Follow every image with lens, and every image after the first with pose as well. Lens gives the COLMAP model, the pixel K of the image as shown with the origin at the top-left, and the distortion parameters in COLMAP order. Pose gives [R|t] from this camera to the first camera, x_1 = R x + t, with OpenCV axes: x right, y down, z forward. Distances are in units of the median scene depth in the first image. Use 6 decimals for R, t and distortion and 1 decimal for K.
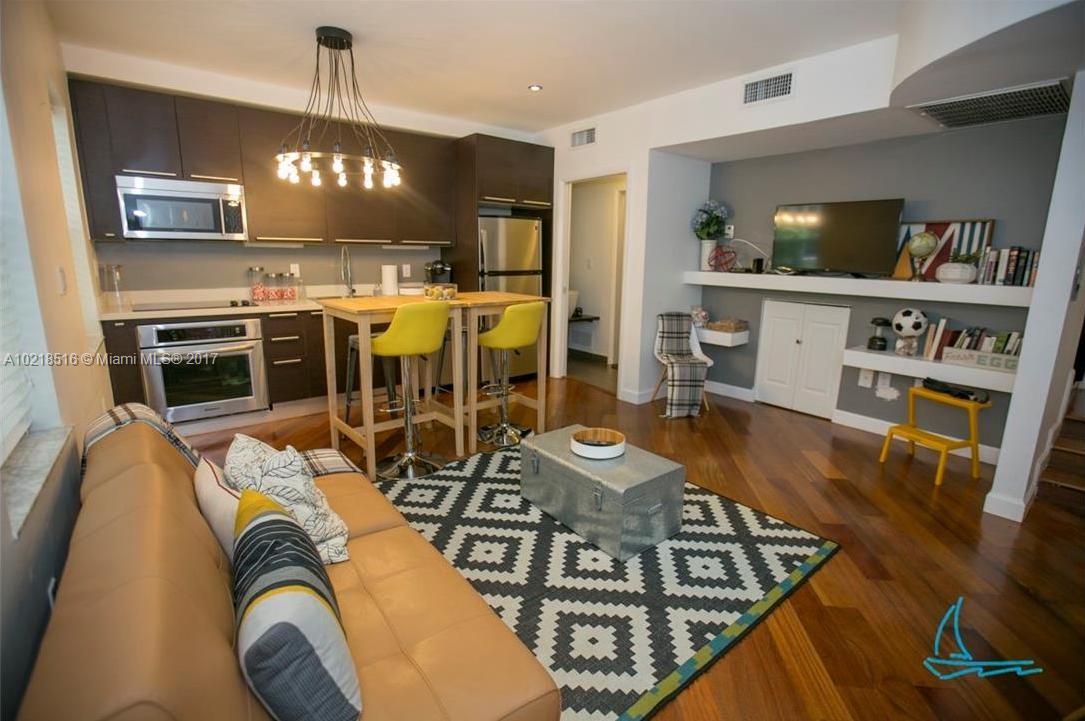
lens RADIAL K [[498.0, 0, 556.6], [0, 498.0, 362.4], [0, 0, 1]] dist [-0.037109, 0.009452]
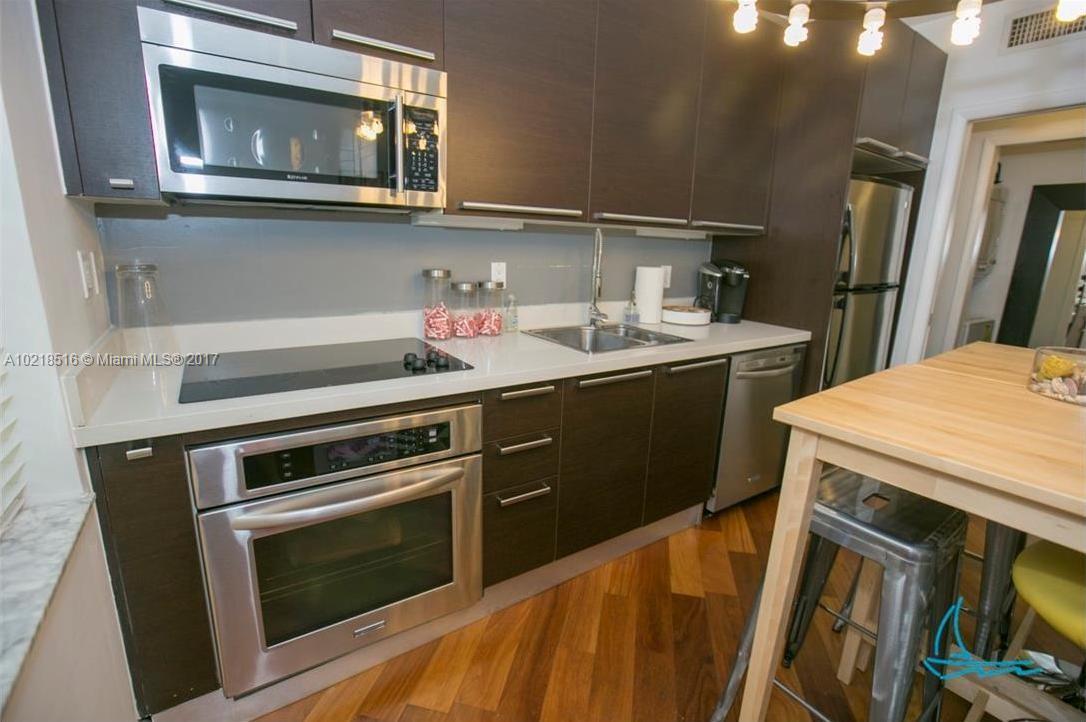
lens RADIAL K [[498.4, 0, 559.4], [0, 498.4, 360.1], [0, 0, 1]] dist [-0.037109, 0.009452]
pose [[0.996968, 0.036697, -0.068619, -0.508023], [-0.034749, 0.998964, 0.029372, -0.138531], [0.069626, -0.026899, 0.997210, 0.589789]]
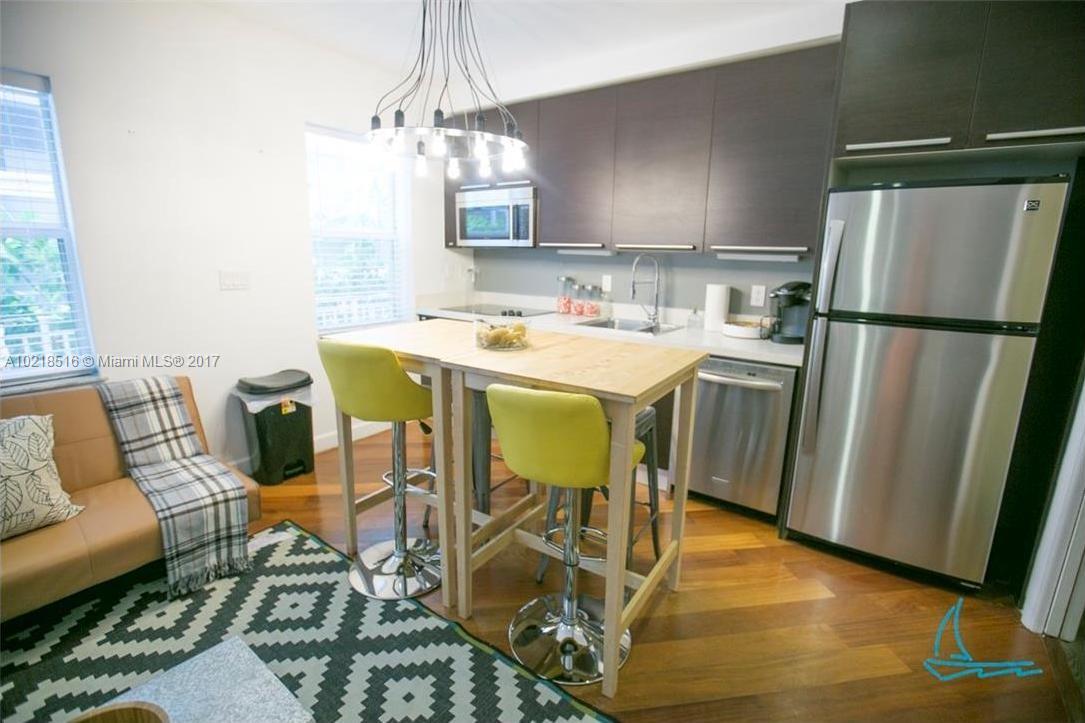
lens RADIAL K [[498.0, 0, 532.9], [0, 498.0, 364.7], [0, 0, 1]] dist [-0.037109, 0.009452]
pose [[0.238548, 0.206000, -0.949031, 0.303366], [-0.219480, 0.963394, 0.153949, -0.183052], [0.946004, 0.171569, 0.275028, 0.794884]]
